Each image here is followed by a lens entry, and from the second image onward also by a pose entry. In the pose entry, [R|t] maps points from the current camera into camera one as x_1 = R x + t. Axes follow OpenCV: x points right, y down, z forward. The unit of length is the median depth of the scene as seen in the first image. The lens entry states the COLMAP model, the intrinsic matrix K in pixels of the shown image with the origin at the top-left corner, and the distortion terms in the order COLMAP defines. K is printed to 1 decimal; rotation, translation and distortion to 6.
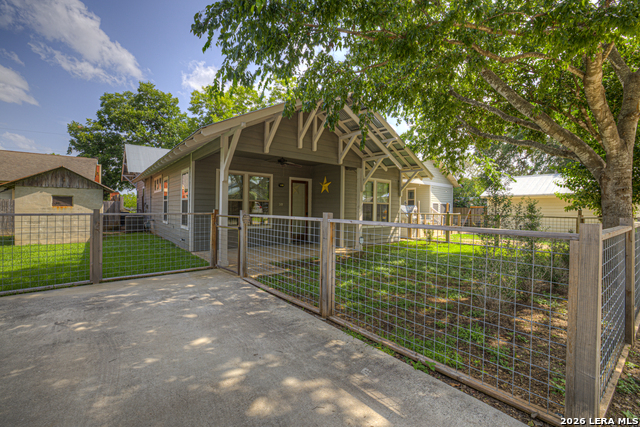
lens RADIAL K [[274.2, 0, 316.7], [0, 274.2, 209.8], [0, 0, 1]] dist [-0.047866, 0.018040]
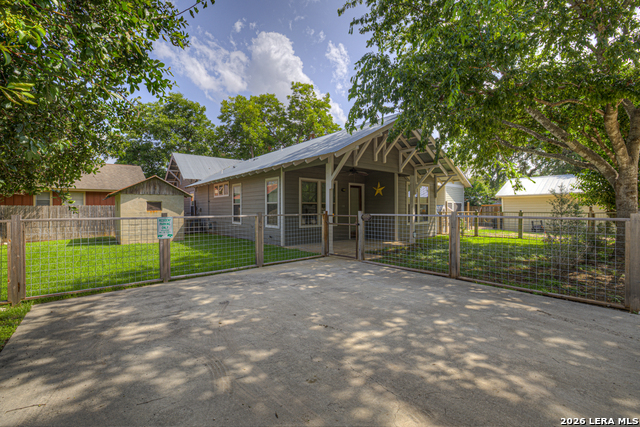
lens RADIAL K [[274.2, 0, 316.7], [0, 274.2, 209.8], [0, 0, 1]] dist [-0.047866, 0.018040]
pose [[0.999688, -0.016245, 0.018964, -0.304746], [0.016284, 0.999866, -0.001879, -0.003320], [-0.018931, 0.002187, 0.999818, -0.211851]]
